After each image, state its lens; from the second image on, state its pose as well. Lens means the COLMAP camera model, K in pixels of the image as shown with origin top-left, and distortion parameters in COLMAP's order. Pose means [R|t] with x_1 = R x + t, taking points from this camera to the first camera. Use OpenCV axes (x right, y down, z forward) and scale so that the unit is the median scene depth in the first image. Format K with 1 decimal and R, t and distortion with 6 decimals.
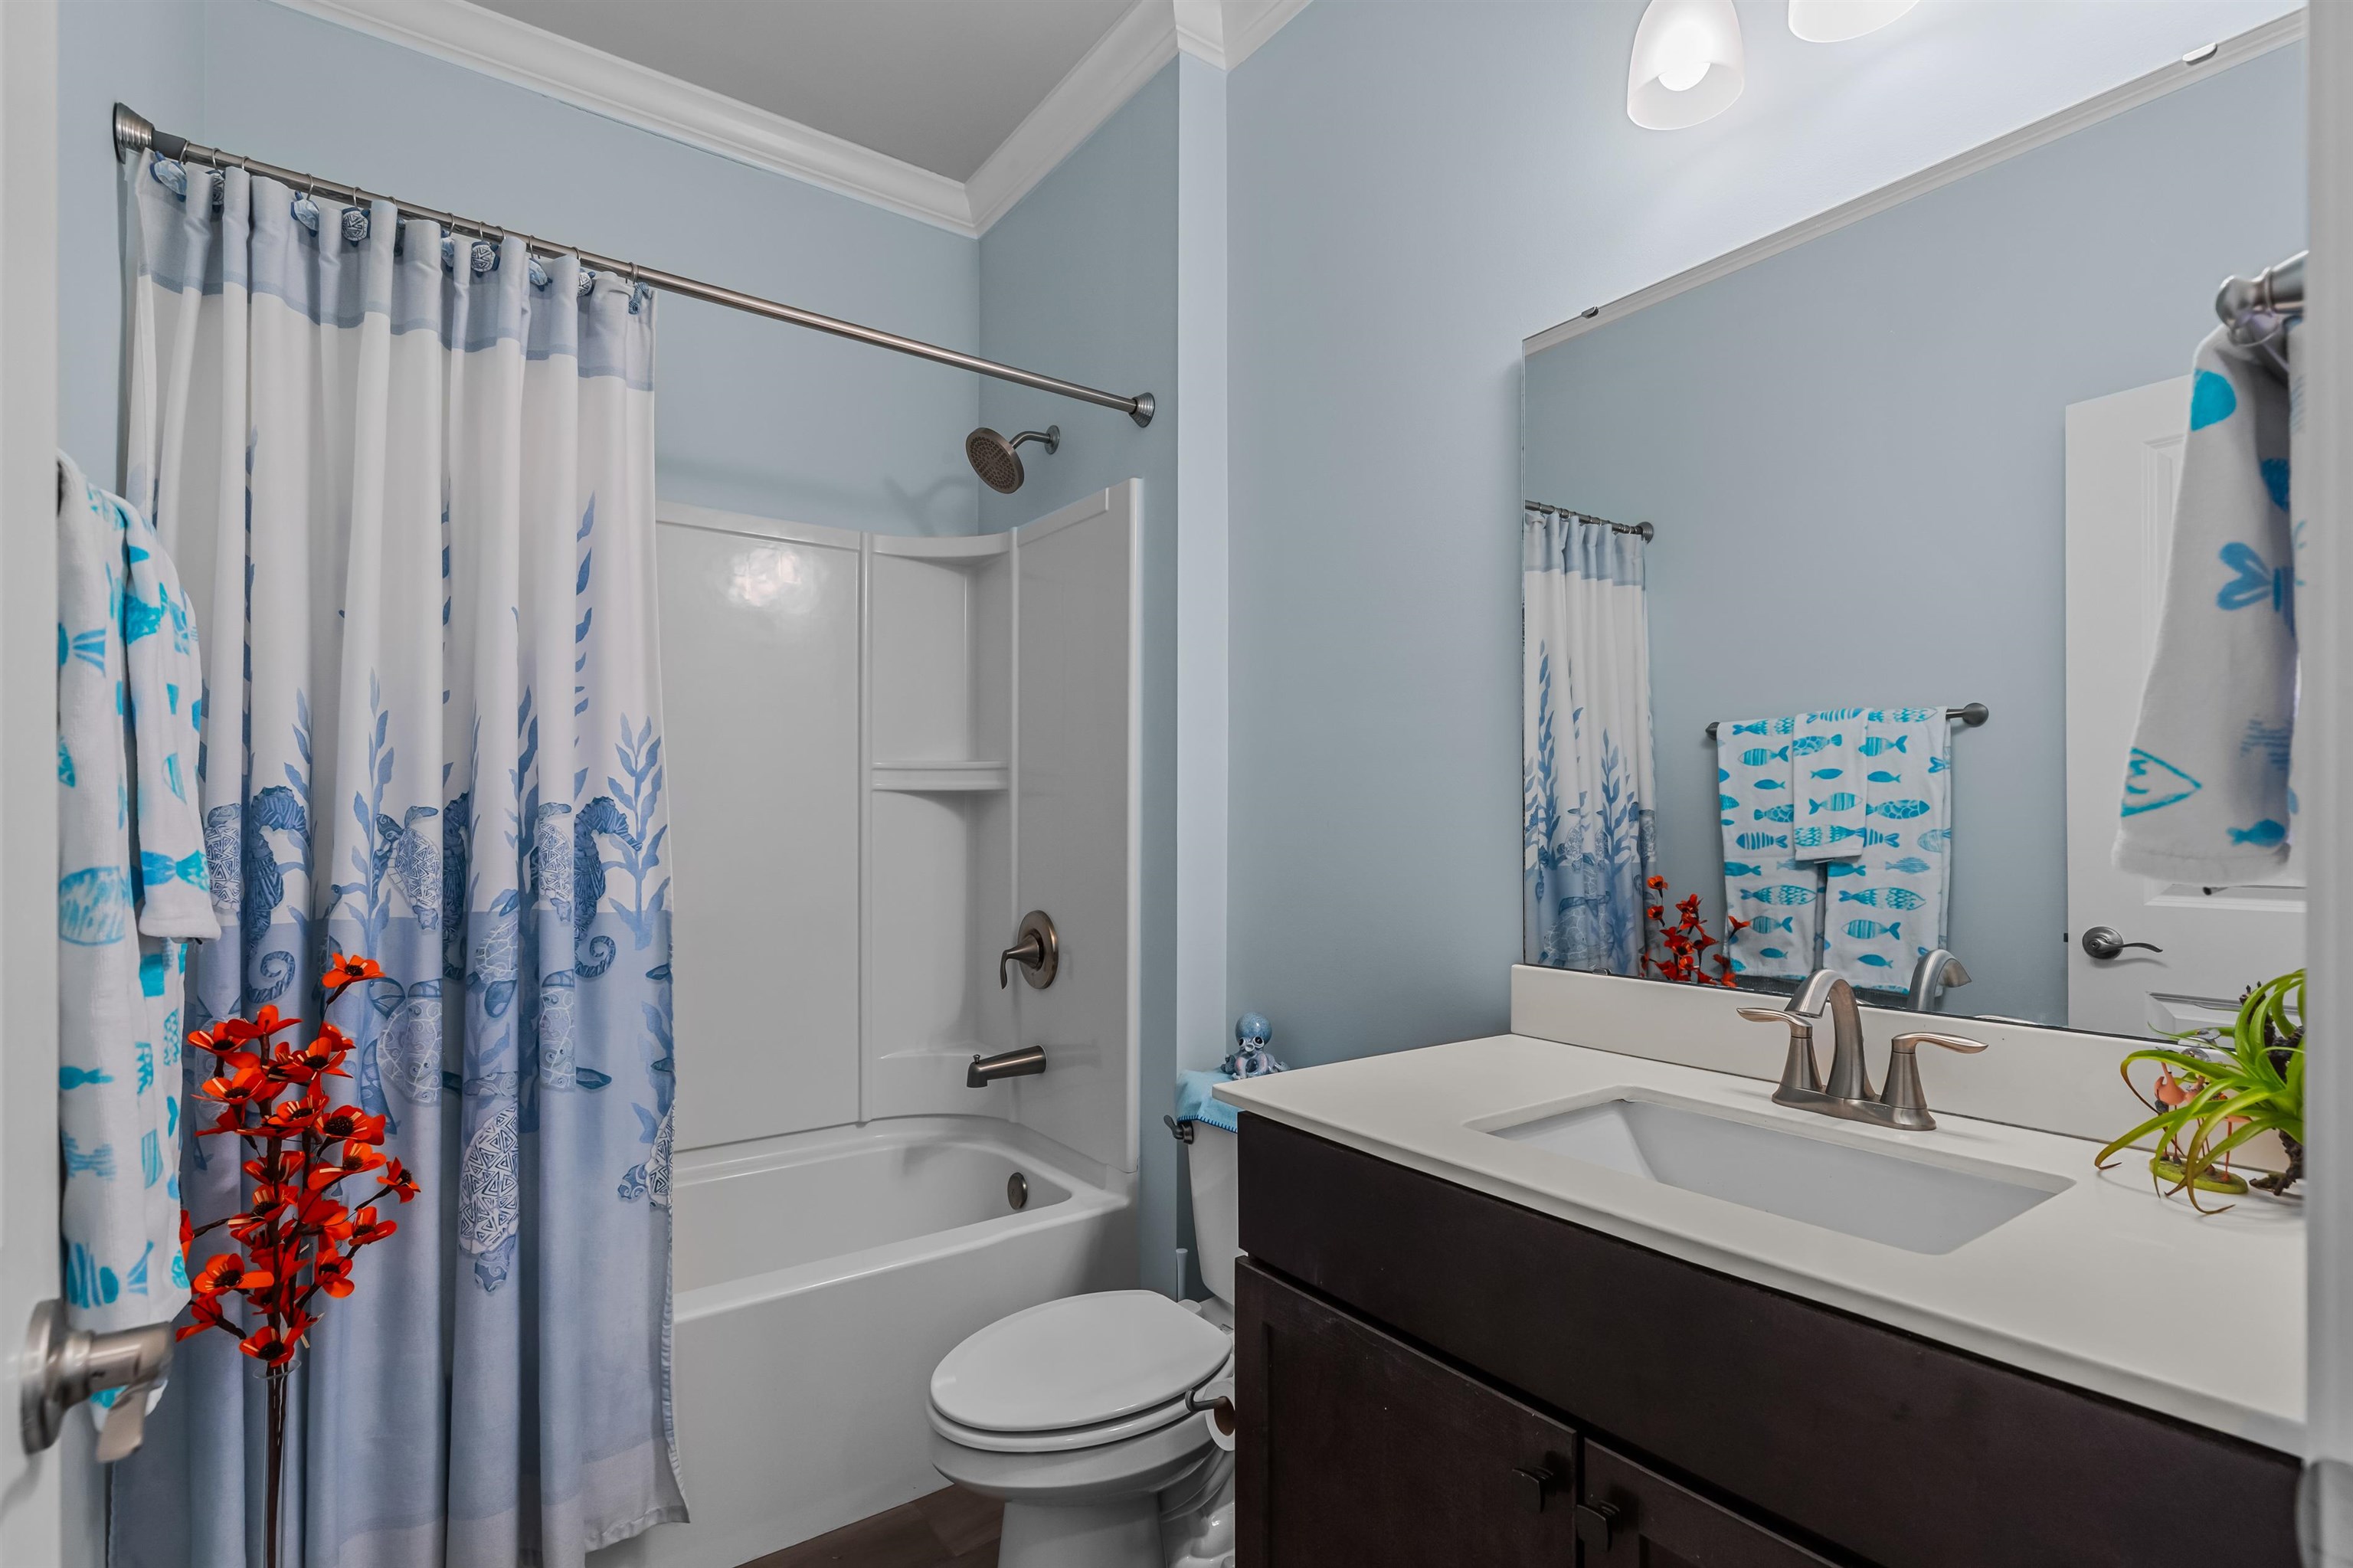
lens RADIAL K [[1101.1, 0, 1183.4], [0, 1101.1, 821.6], [0, 0, 1]] dist [-0.003796, -0.000188]
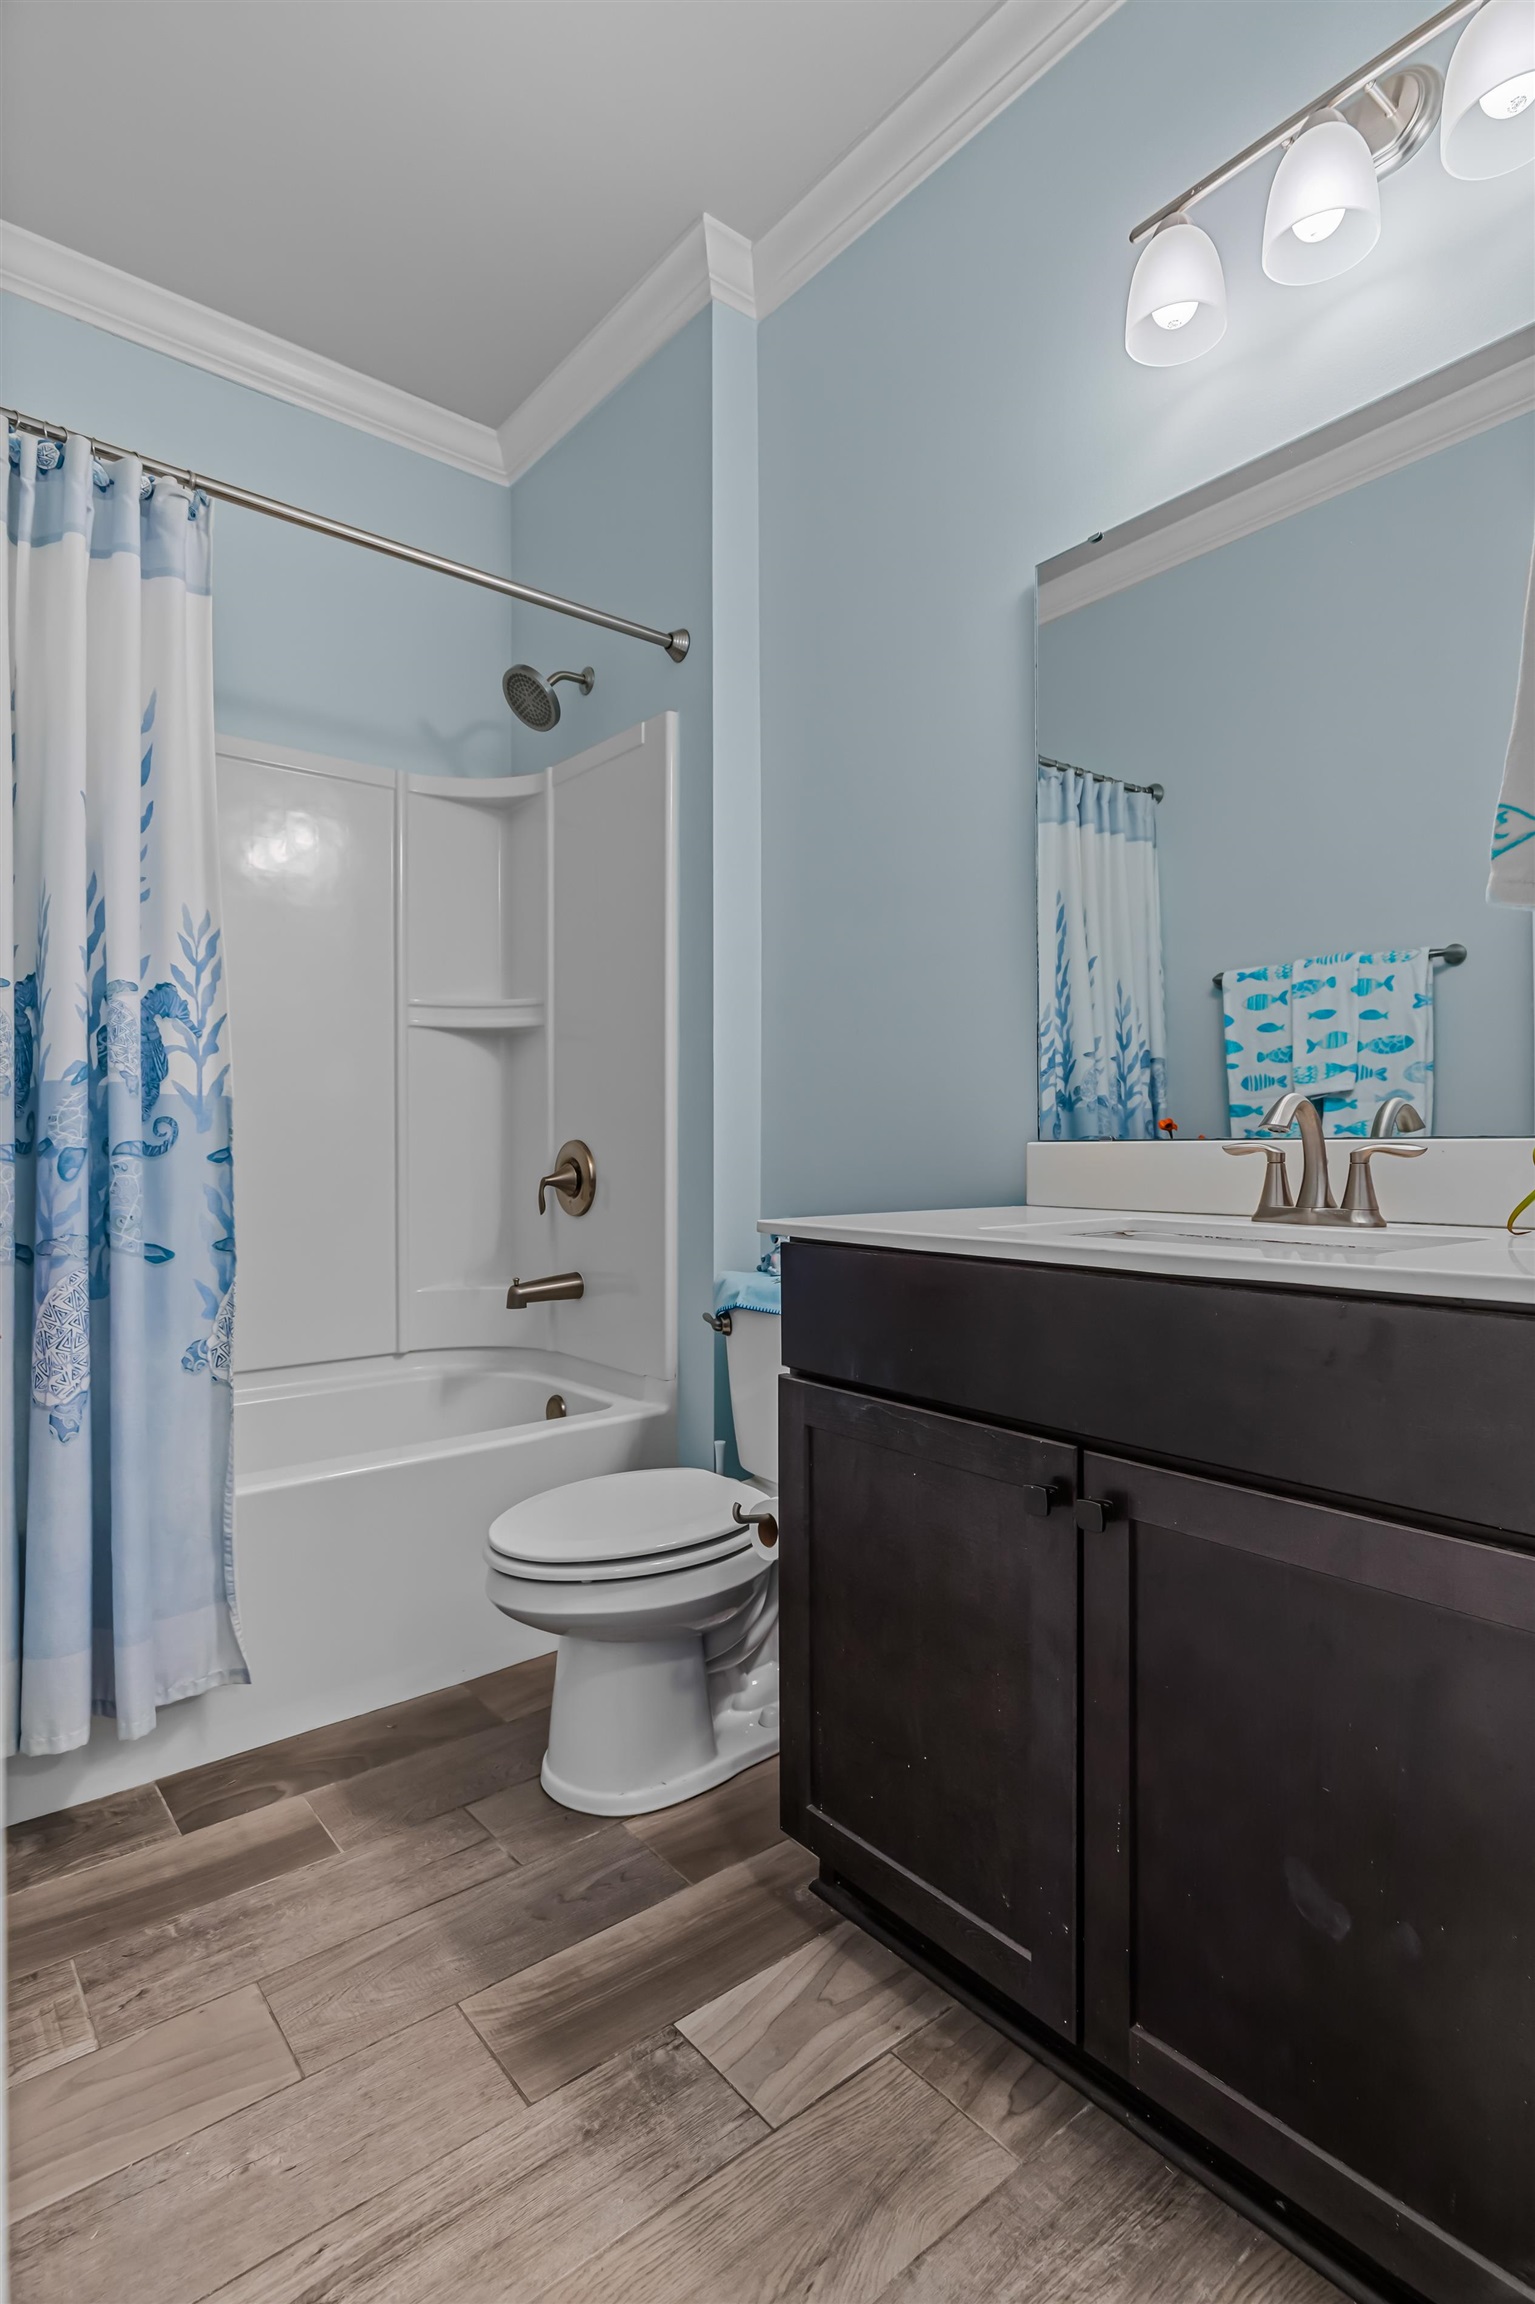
lens RADIAL K [[1143.3, 0, 767.5], [0, 1143.3, 1152.0], [0, 0, 1]] dist [-0.000712, -0.000614]
pose [[0.998227, -0.003656, 0.059408, -0.024037], [0.003567, 0.999992, 0.001619, 0.133853], [-0.059413, -0.001404, 0.998232, -0.108982]]
